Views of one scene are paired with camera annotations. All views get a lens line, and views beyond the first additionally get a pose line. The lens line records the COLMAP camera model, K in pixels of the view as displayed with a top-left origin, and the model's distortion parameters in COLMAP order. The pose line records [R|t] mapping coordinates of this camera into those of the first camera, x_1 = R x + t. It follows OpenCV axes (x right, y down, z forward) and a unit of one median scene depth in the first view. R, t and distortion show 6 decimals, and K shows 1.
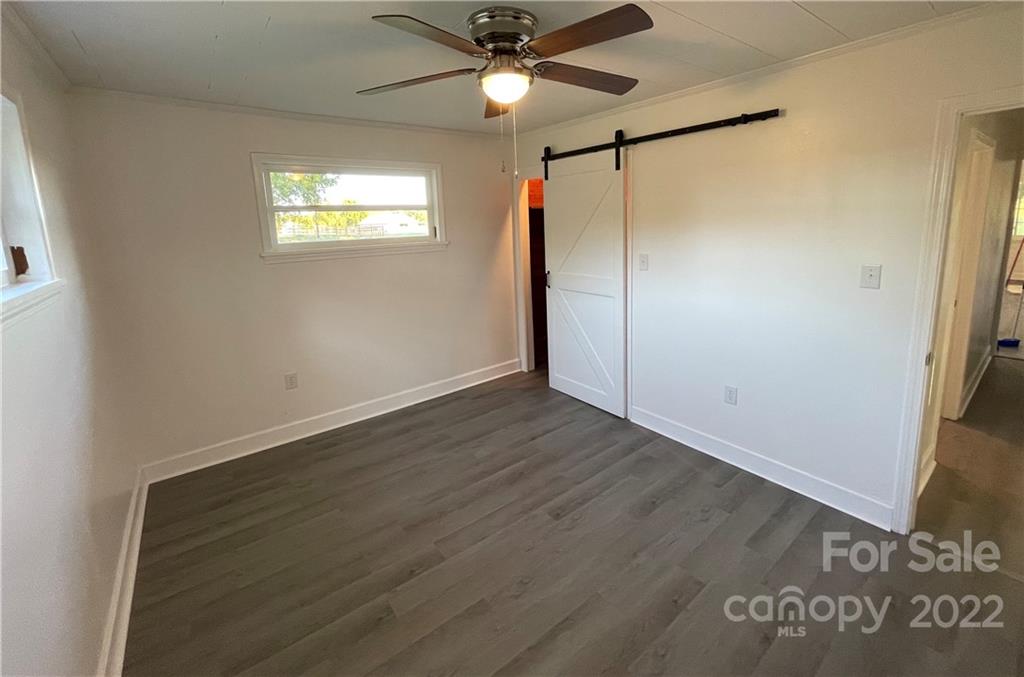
lens RADIAL K [[427.1, 0, 516.8], [0, 427.1, 295.5], [0, 0, 1]] dist [-0.026495, -0.000010]
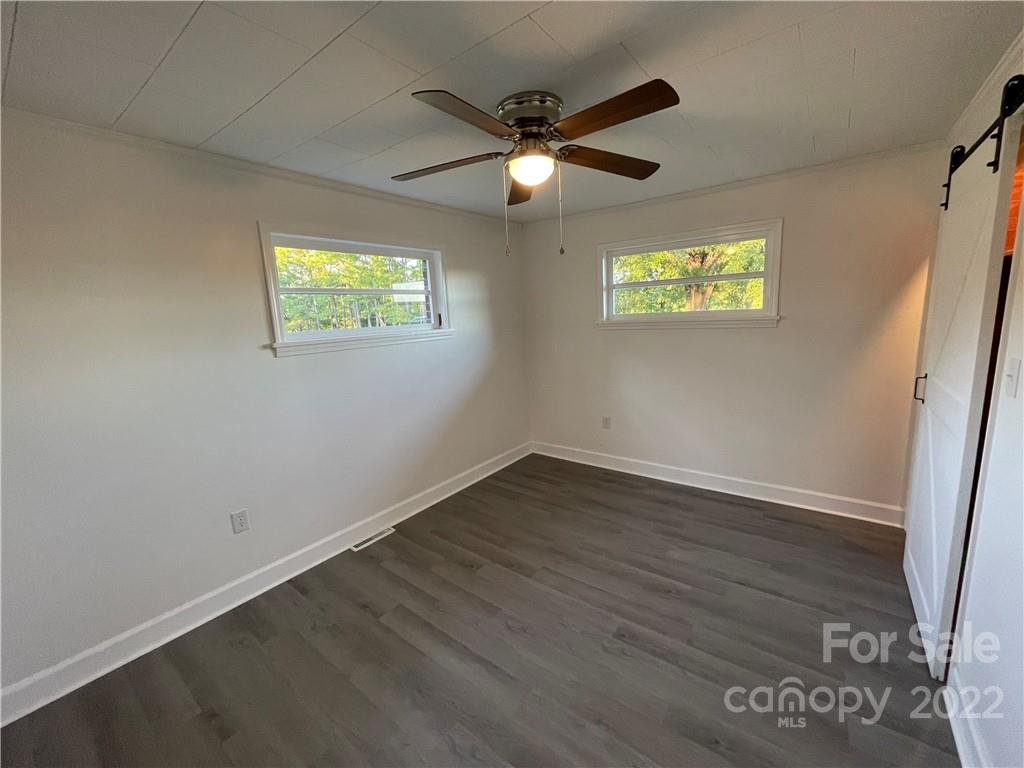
lens RADIAL K [[415.5, 0, 512.0], [0, 415.5, 384.0], [0, 0, 1]] dist [0.004097, 0.000533]
pose [[0.251235, 0.192135, -0.948665, 0.662194], [-0.125525, 0.978291, 0.164892, -0.095623], [0.959752, 0.077654, 0.269899, 0.439670]]
